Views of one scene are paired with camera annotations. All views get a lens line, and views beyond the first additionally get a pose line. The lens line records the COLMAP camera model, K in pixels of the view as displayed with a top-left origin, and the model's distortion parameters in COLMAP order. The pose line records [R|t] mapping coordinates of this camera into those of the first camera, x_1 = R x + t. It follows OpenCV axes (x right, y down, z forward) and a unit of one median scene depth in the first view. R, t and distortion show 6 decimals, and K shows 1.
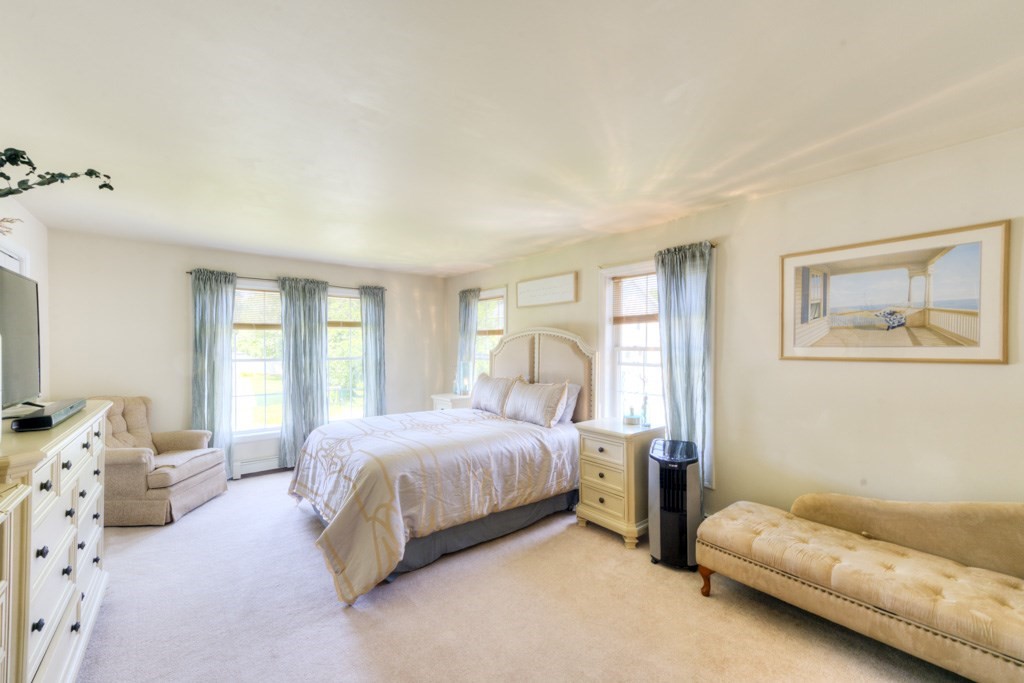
lens RADIAL K [[412.4, 0, 509.8], [0, 412.4, 354.3], [0, 0, 1]] dist [0.028733, -0.000787]
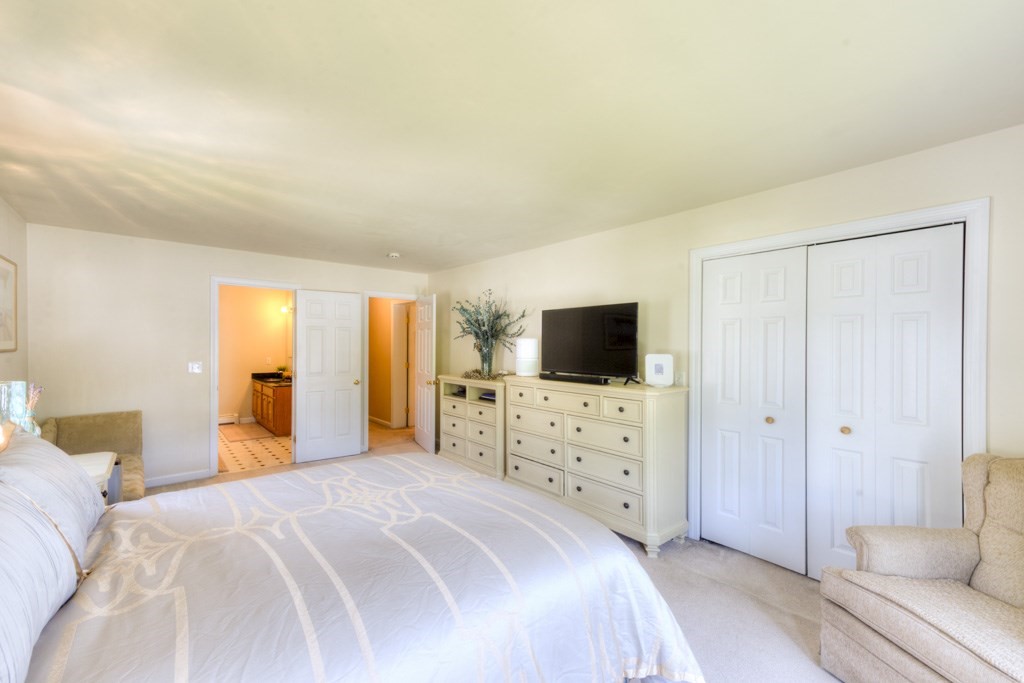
lens RADIAL K [[412.4, 0, 478.8], [0, 412.4, 345.1], [0, 0, 1]] dist [0.028733, -0.000787]
pose [[-0.999975, -0.003544, 0.006071, -0.359578], [-0.003390, 0.999675, 0.025268, -0.028755], [-0.006158, 0.025246, -0.999662, 1.542043]]
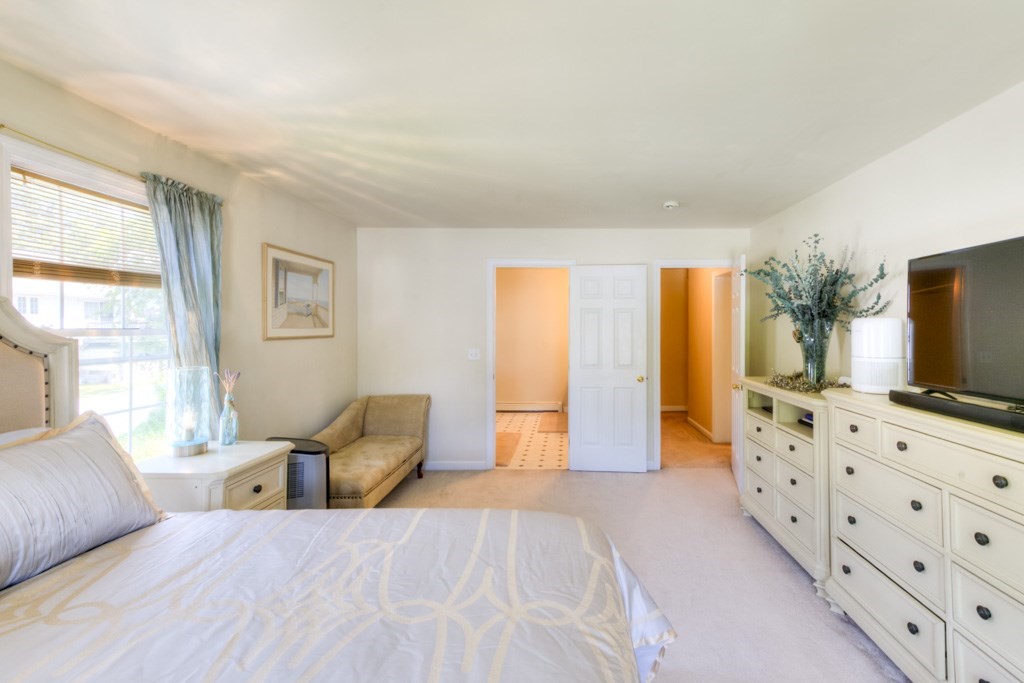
lens RADIAL K [[456.1, 0, 572.3], [0, 456.1, 331.0], [0, 0, 1]] dist [0.020665, -0.001273]
pose [[-0.788460, -0.002683, 0.615080, -0.554161], [0.013732, 0.999664, 0.021964, -0.020893], [-0.614932, 0.025764, -0.788159, 1.158598]]
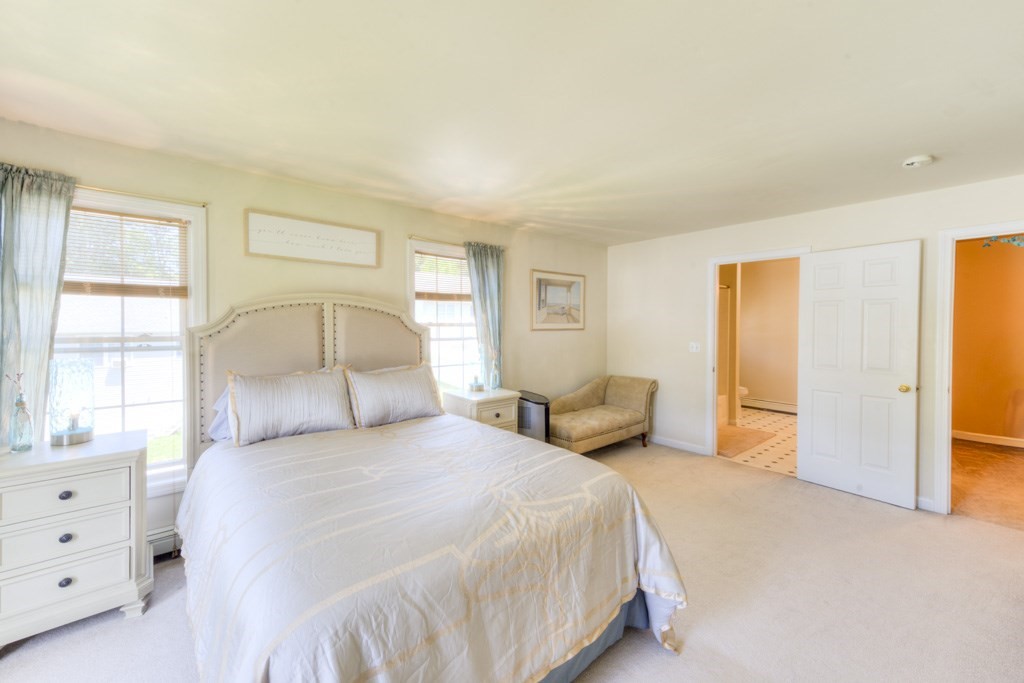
lens RADIAL K [[412.4, 0, 506.8], [0, 412.4, 332.2], [0, 0, 1]] dist [0.028733, -0.000787]
pose [[-0.035881, -0.017365, 0.999205, -0.813998], [0.018933, 0.999658, 0.018053, -0.010702], [-0.999177, 0.019565, -0.035540, 0.929855]]
